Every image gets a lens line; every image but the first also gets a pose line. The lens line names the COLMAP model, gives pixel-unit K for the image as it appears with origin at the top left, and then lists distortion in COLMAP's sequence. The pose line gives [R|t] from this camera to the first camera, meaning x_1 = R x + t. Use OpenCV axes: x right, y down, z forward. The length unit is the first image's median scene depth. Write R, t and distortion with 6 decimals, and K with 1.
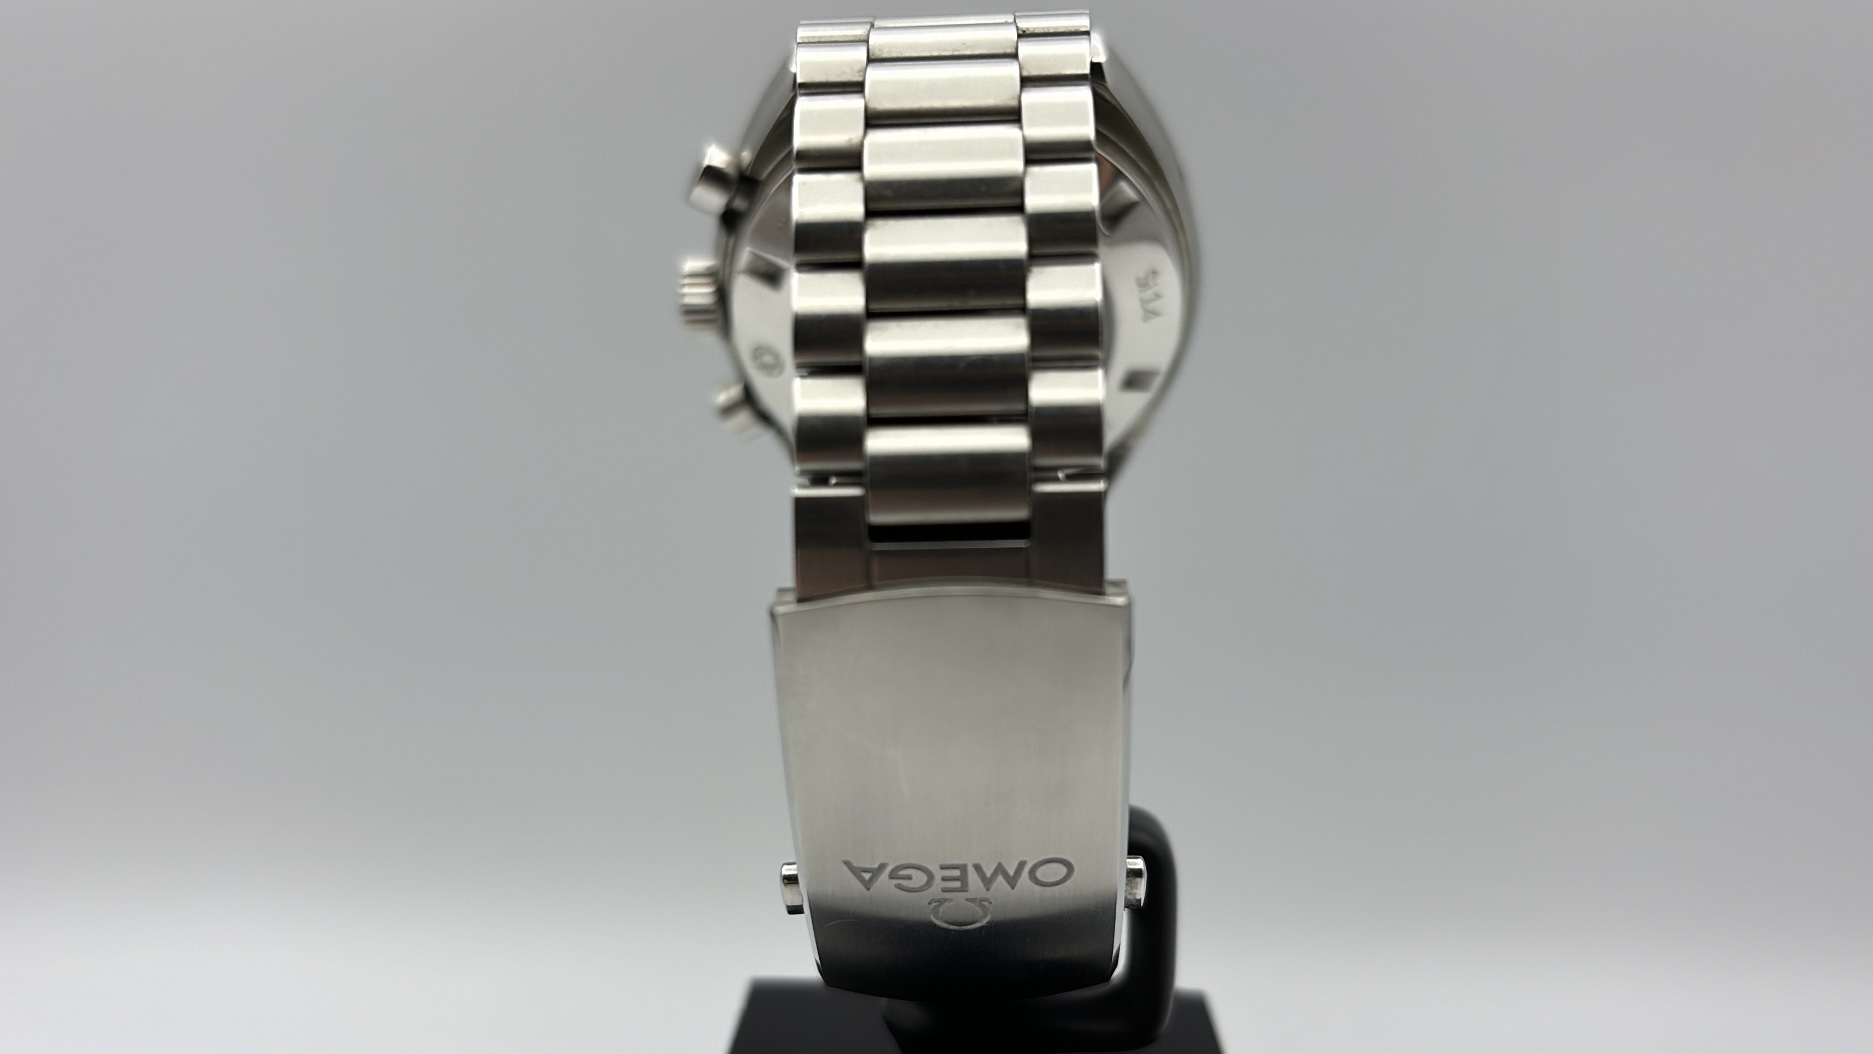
lens RADIAL K [[1905.6, 0, 936.5], [0, 1905.6, 527.0], [0, 0, 1]] dist [0.112133, -0.000541]
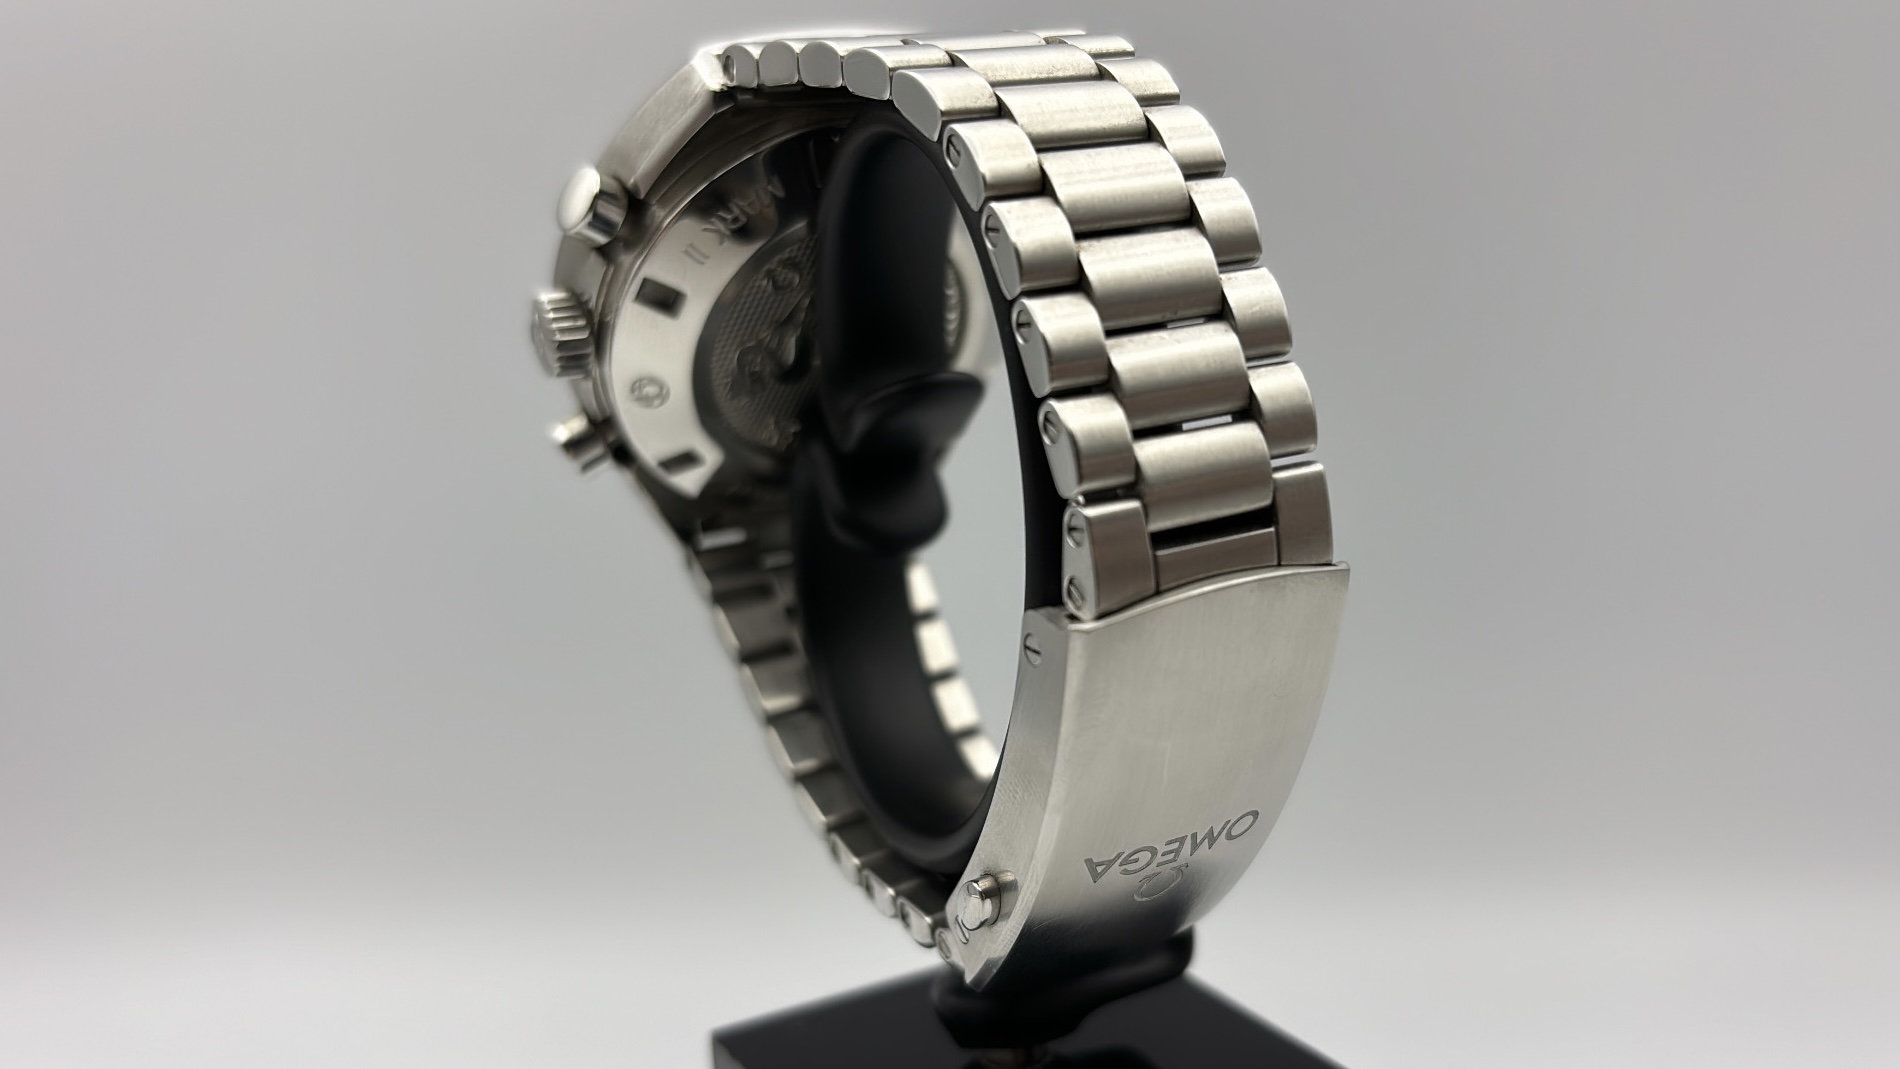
lens RADIAL K [[1933.1, 0, 950.0], [0, 1933.1, 534.5], [0, 0, 1]] dist [0.112133, -0.000541]
pose [[0.842674, -0.151230, 0.516749, -0.637870], [0.137825, 0.988355, 0.064493, -0.079316], [-0.520485, 0.016874, 0.853704, 0.137270]]
